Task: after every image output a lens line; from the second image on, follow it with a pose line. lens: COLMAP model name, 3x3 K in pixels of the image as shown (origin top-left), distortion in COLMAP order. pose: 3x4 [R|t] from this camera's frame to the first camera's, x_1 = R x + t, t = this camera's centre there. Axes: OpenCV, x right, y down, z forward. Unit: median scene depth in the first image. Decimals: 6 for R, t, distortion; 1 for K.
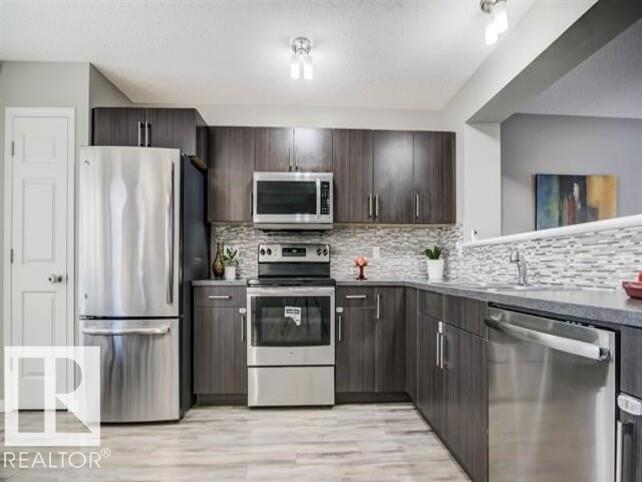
lens RADIAL K [[300.4, 0, 324.9], [0, 300.4, 265.8], [0, 0, 1]] dist [-0.004492, -0.000557]
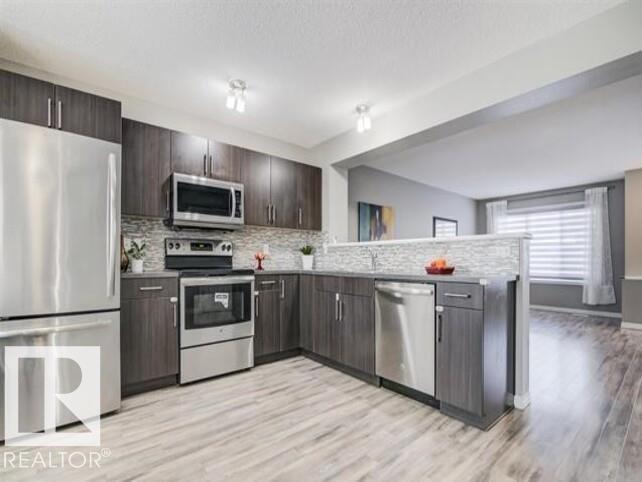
lens RADIAL K [[289.7, 0, 320.7], [0, 289.7, 260.1], [0, 0, 1]] dist [-0.000589, -0.000375]
pose [[0.815805, 0.000807, 0.578327, -0.416799], [-0.004387, 0.999979, 0.004792, -0.003171], [-0.578311, -0.006447, 0.815791, -0.168169]]
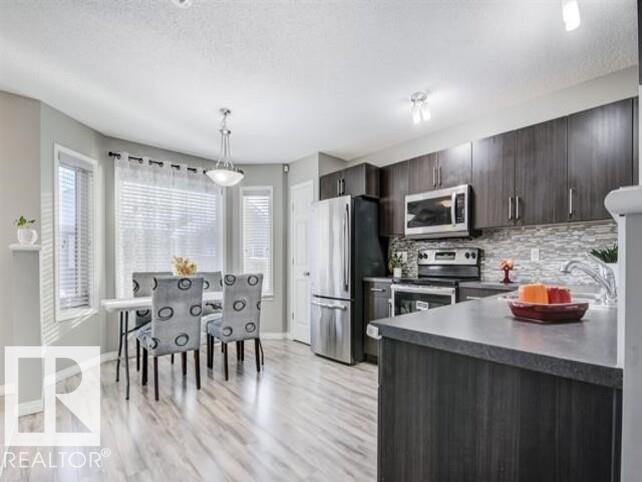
lens RADIAL K [[300.4, 0, 324.9], [0, 300.4, 265.8], [0, 0, 1]] dist [-0.004492, -0.000557]
pose [[0.648991, 0.007951, -0.760755, 0.537869], [0.004327, 0.999891, 0.014142, -0.029902], [0.760784, -0.012470, 0.648885, -0.117063]]
